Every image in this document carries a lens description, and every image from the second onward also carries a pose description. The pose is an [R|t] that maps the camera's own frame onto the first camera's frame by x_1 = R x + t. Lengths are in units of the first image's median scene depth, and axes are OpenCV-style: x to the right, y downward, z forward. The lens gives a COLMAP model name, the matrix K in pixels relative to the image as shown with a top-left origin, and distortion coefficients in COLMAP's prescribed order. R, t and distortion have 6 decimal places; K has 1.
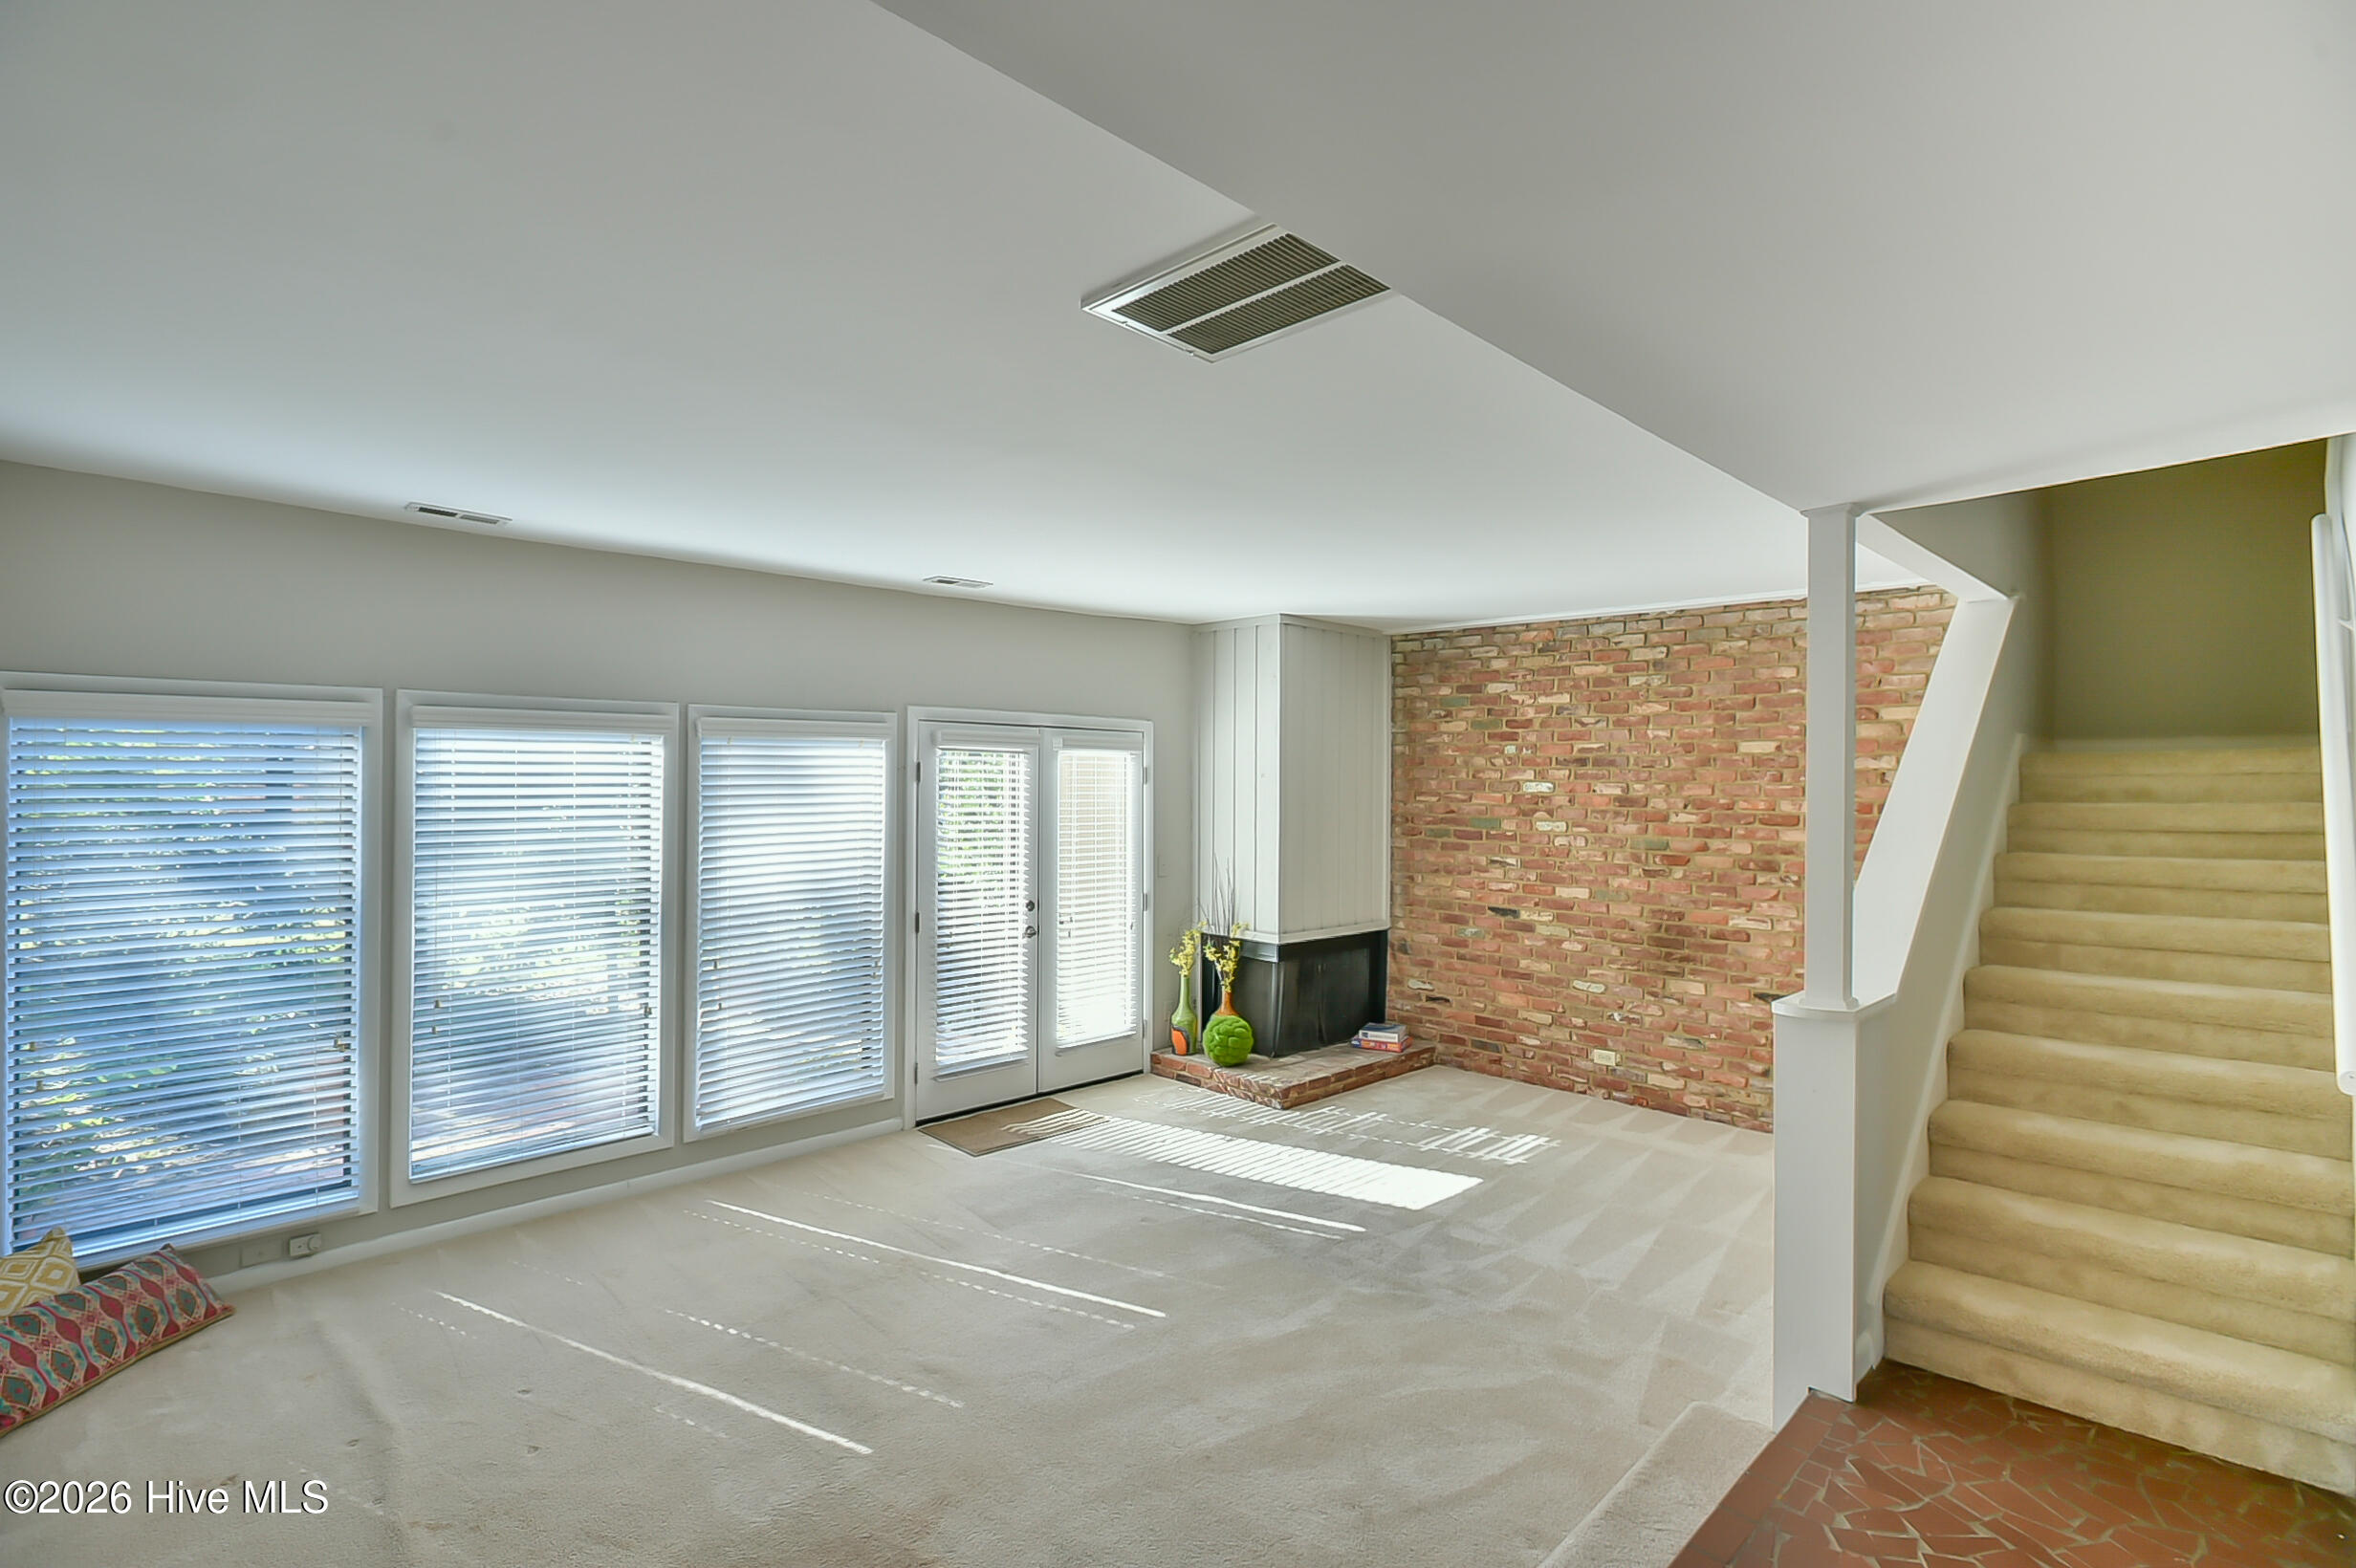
lens RADIAL K [[1113.5, 0, 1176.5], [0, 1113.5, 793.9], [0, 0, 1]] dist [-0.014811, 0.001975]
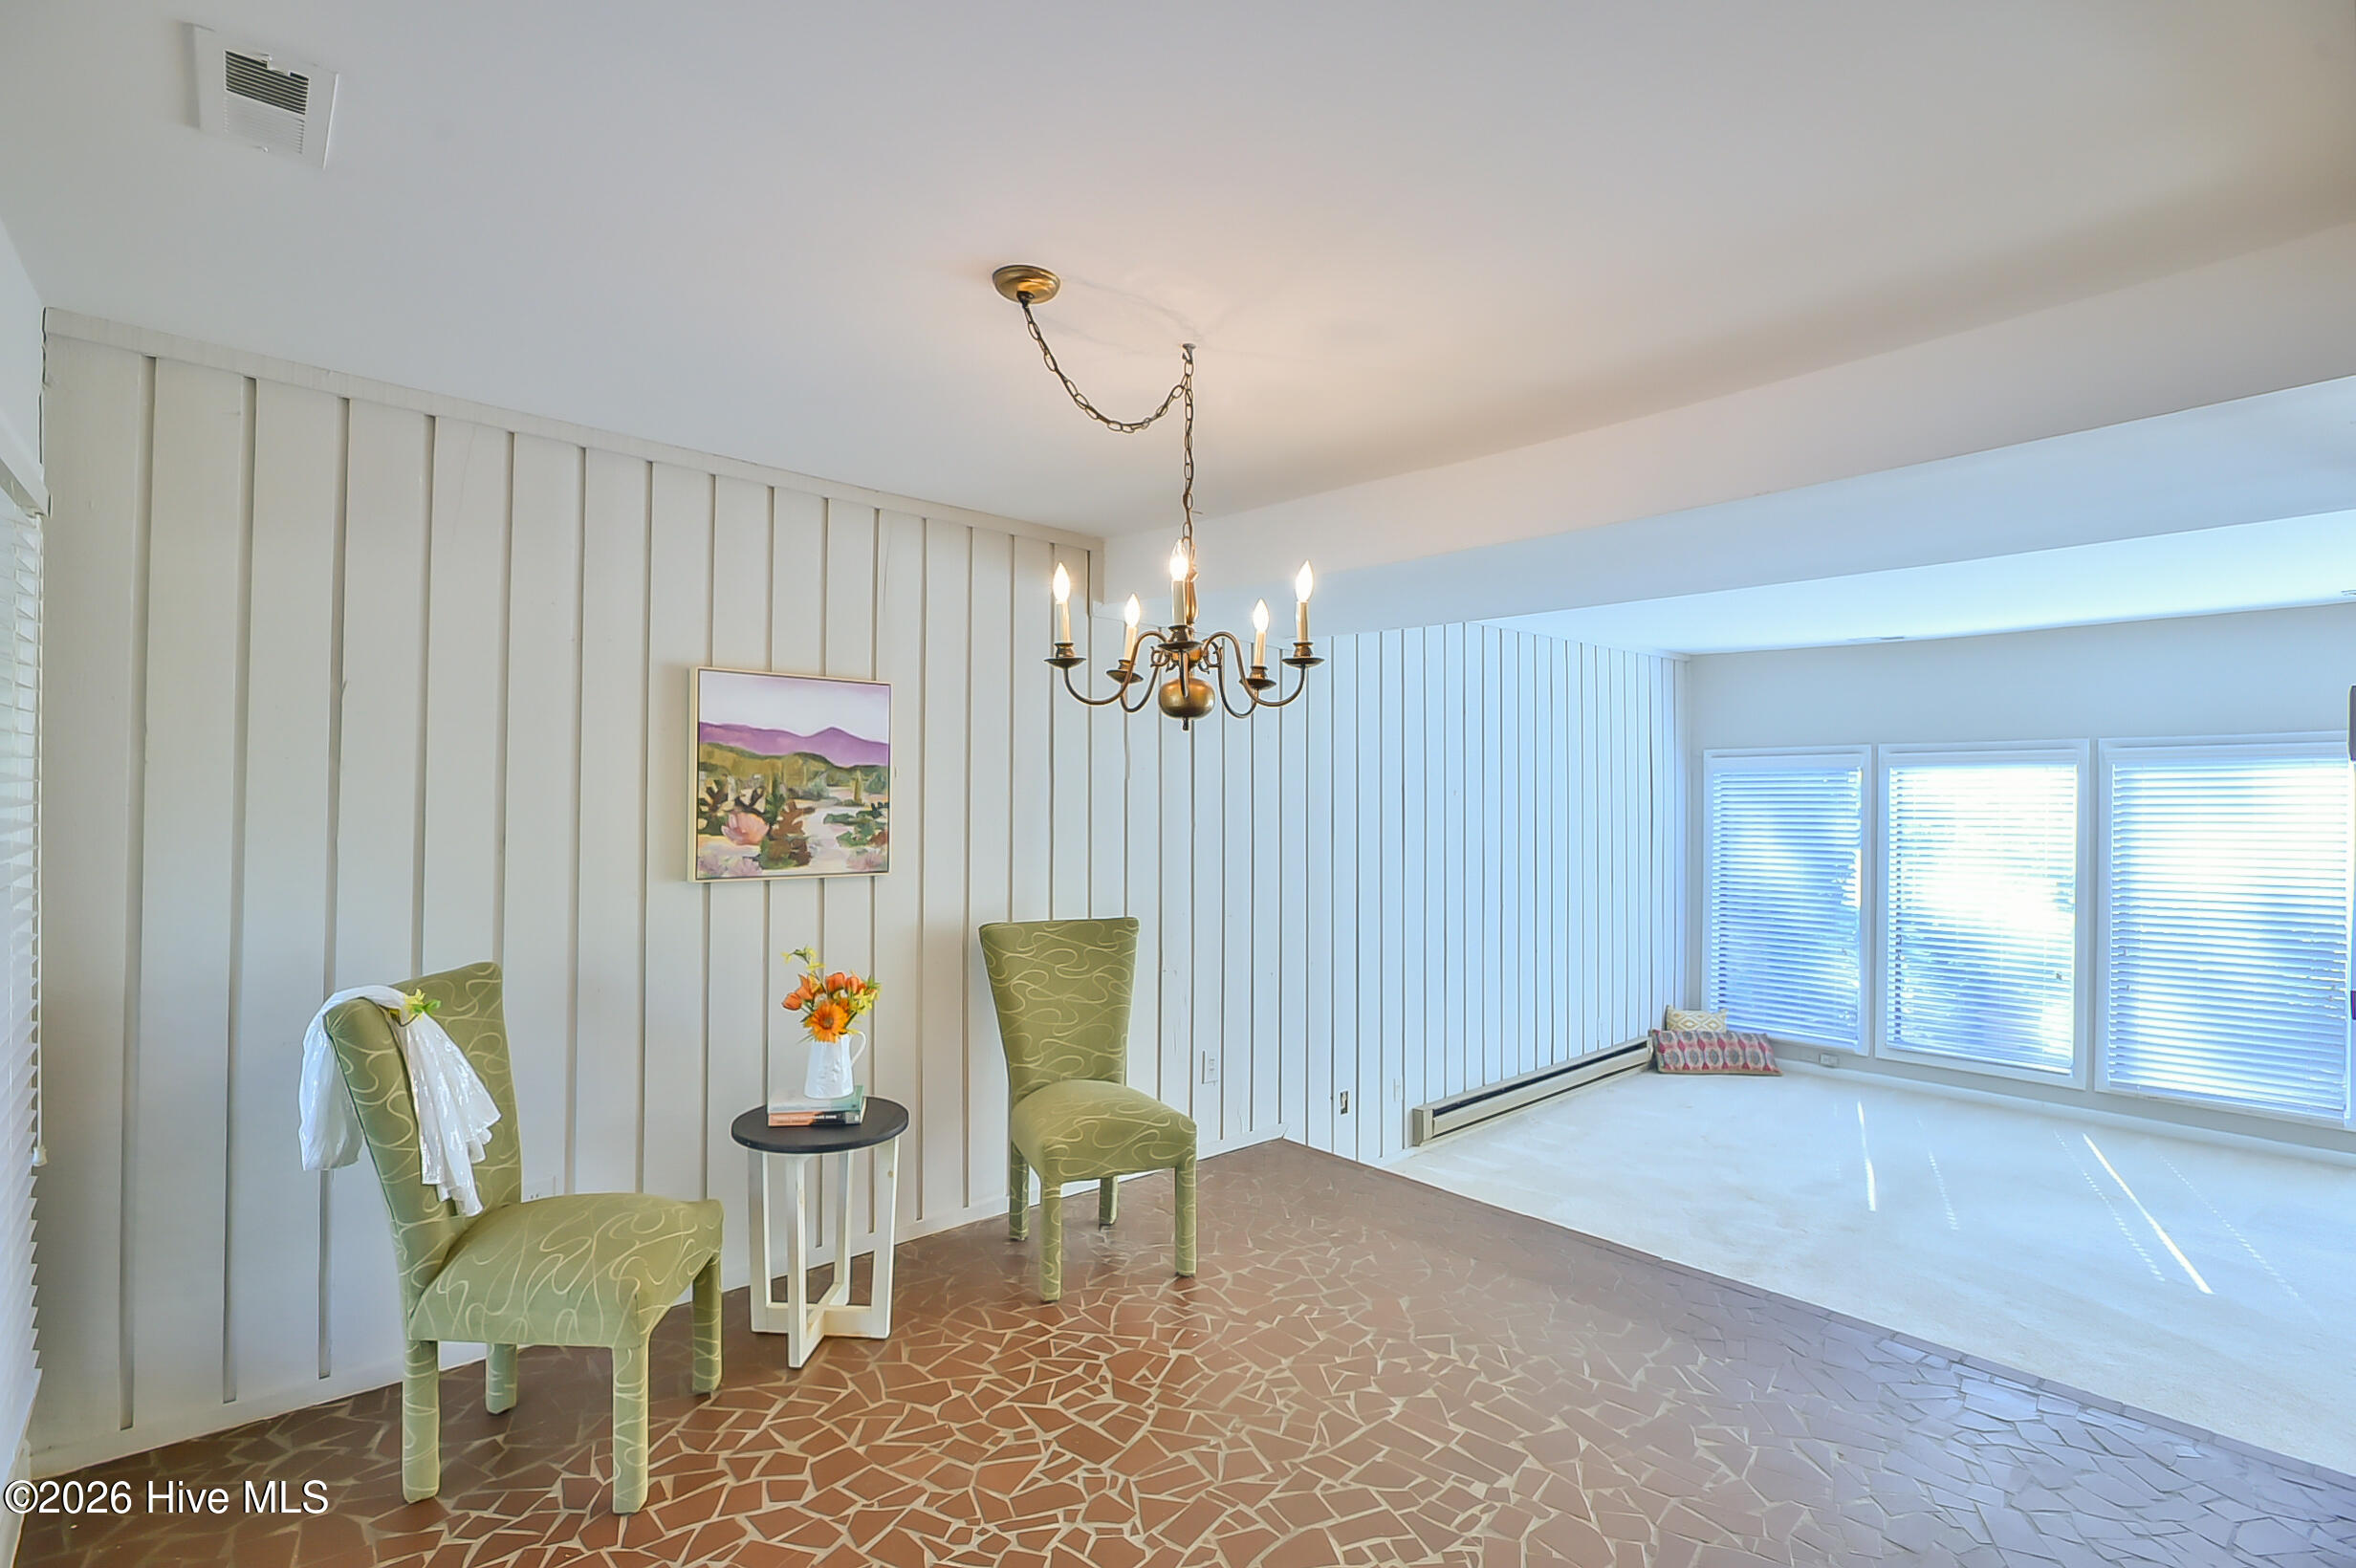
lens RADIAL K [[1113.5, 0, 1161.3], [0, 1113.5, 785.0], [0, 0, 1]] dist [-0.014811, 0.001975]
pose [[-0.074837, -0.019355, -0.997008, 0.837578], [-0.012417, 0.999752, -0.018477, 0.007311], [0.997118, 0.010998, -0.075059, 0.038638]]
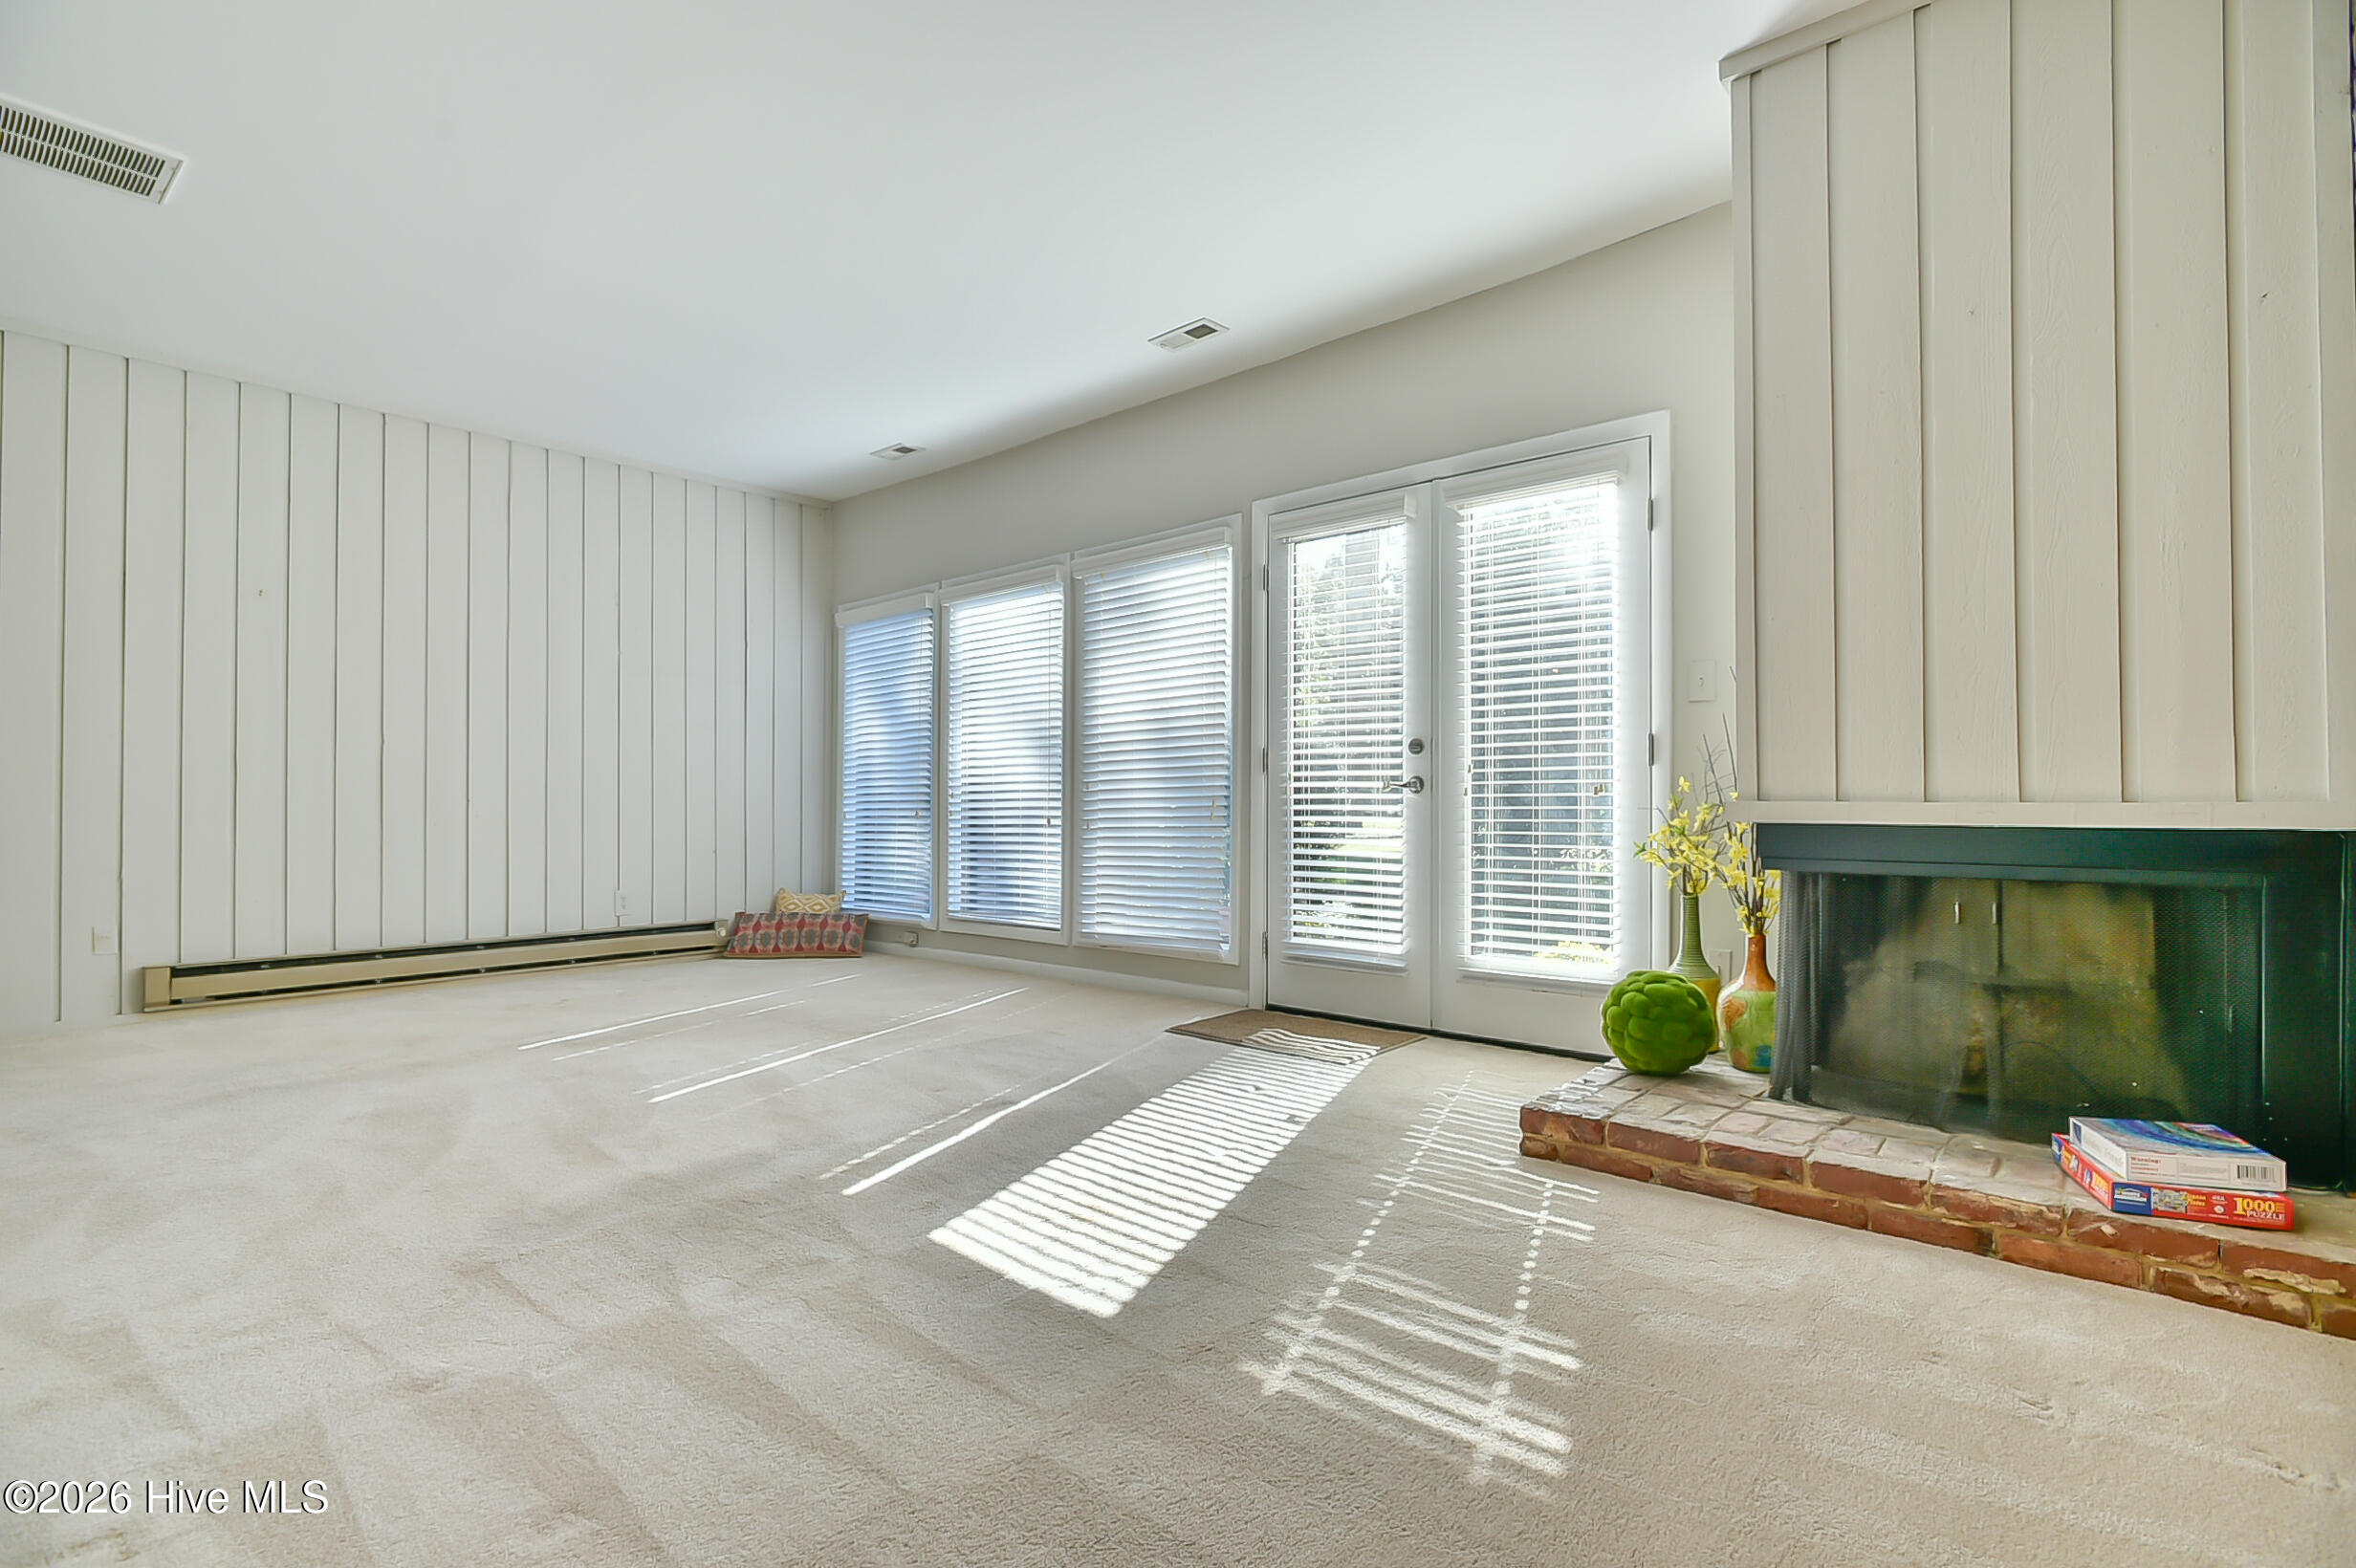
lens RADIAL K [[1113.5, 0, 1194.1], [0, 1113.5, 791.3], [0, 0, 1]] dist [-0.014811, 0.001975]
pose [[0.073240, -0.021427, -0.997084, 0.651635], [-0.010706, 0.999695, -0.022270, 0.175978], [0.997257, 0.012306, 0.072988, 0.992655]]
